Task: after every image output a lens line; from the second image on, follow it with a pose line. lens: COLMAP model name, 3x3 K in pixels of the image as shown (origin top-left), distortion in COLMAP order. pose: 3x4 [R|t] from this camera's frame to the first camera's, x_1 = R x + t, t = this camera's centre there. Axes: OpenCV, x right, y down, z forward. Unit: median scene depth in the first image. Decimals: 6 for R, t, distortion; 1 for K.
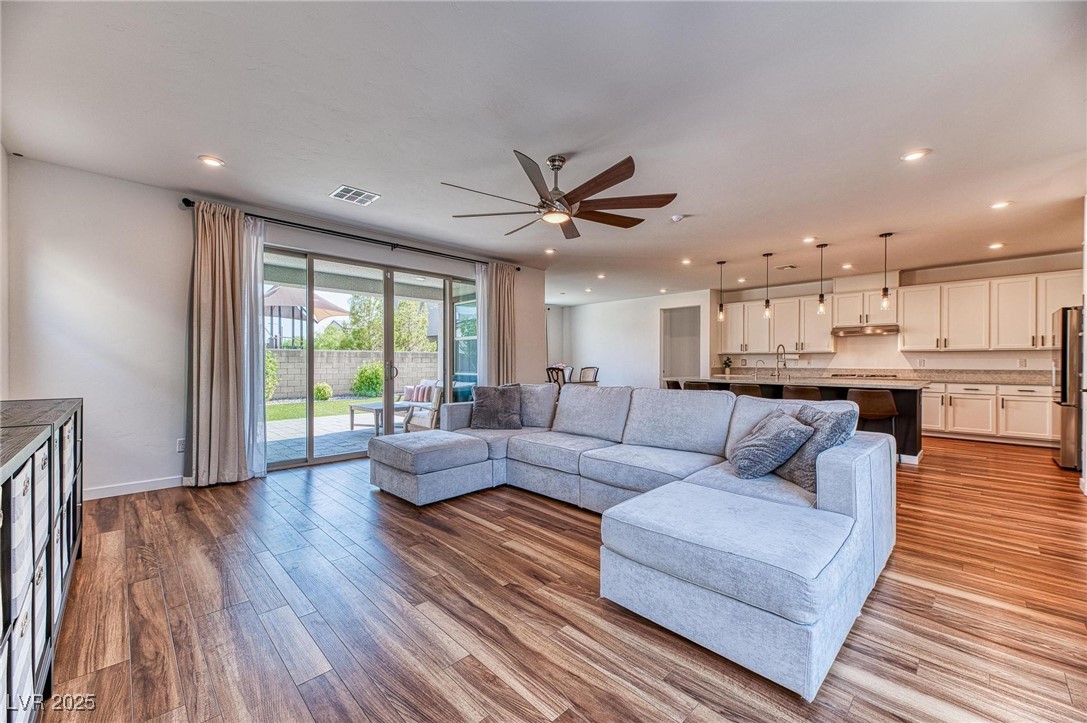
lens RADIAL K [[431.2, 0, 542.0], [0, 431.2, 363.5], [0, 0, 1]] dist [0.003767, -0.000016]
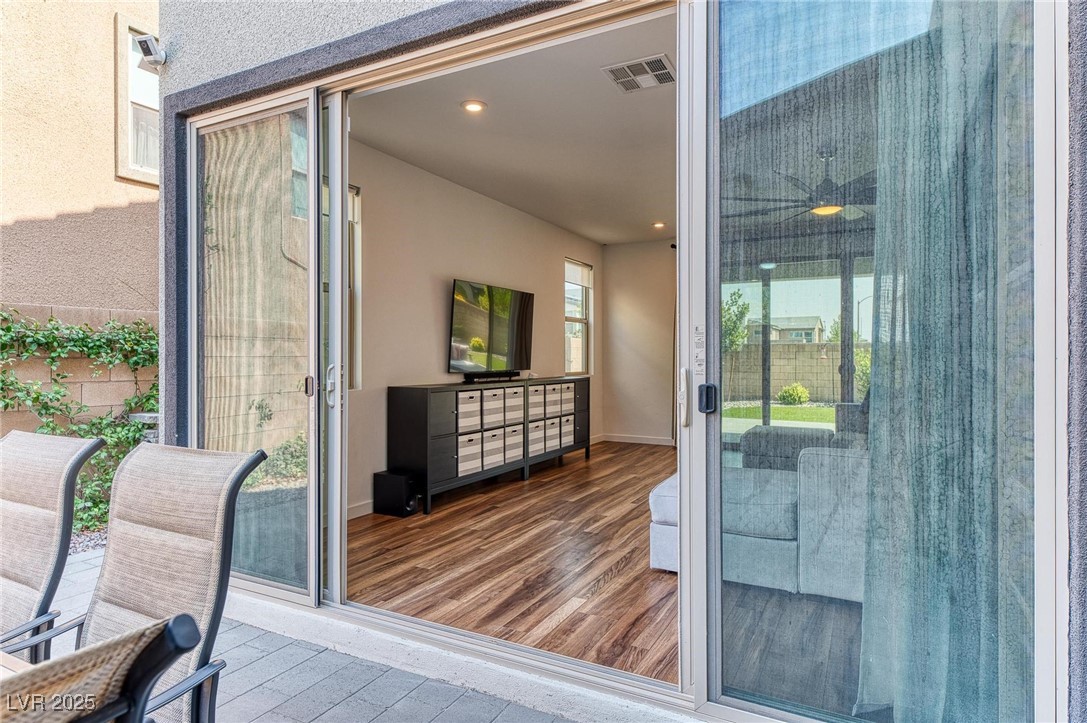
lens RADIAL K [[618.8, 0, 543.5], [0, 618.8, 361.5], [0, 0, 1]] dist [0.000046, 0.000130]
pose [[0.307707, 0.003687, -0.951474, 1.170302], [-0.003718, 0.999990, 0.002673, 0.000838], [0.951474, 0.002715, 0.307717, -0.043586]]
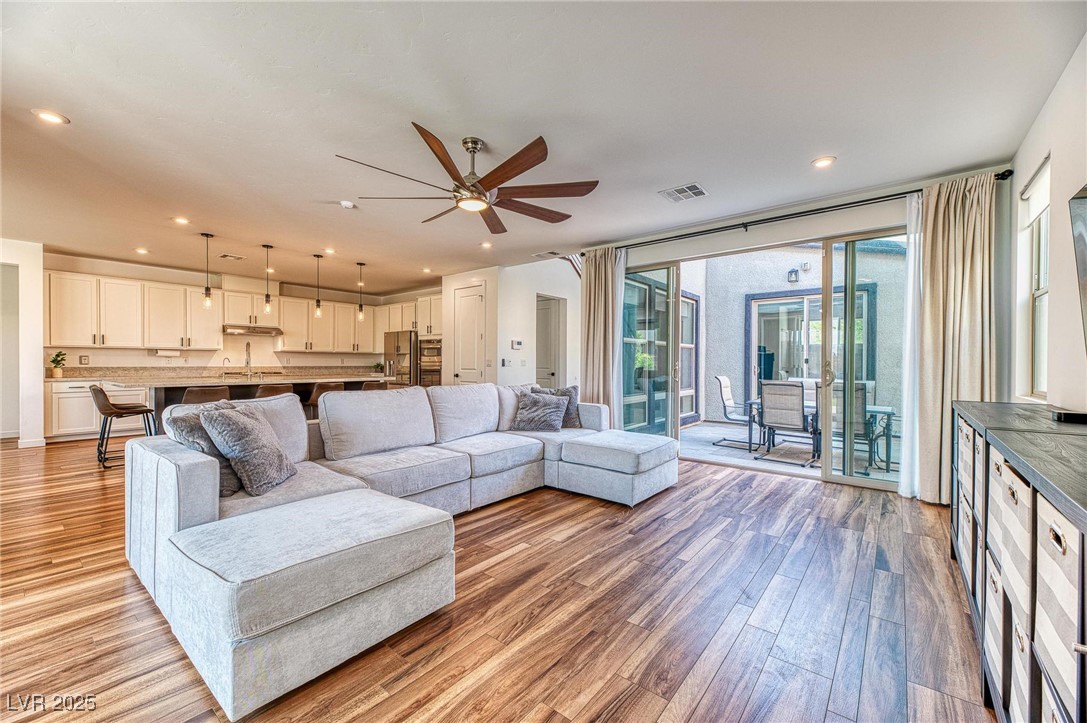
lens RADIAL K [[431.2, 0, 542.0], [0, 431.2, 363.5], [0, 0, 1]] dist [0.003767, -0.000016]
pose [[-0.111356, -0.004007, 0.993772, -0.897478], [-0.002572, 0.999990, 0.003744, -0.002825], [-0.993777, -0.002139, -0.111365, 0.948620]]
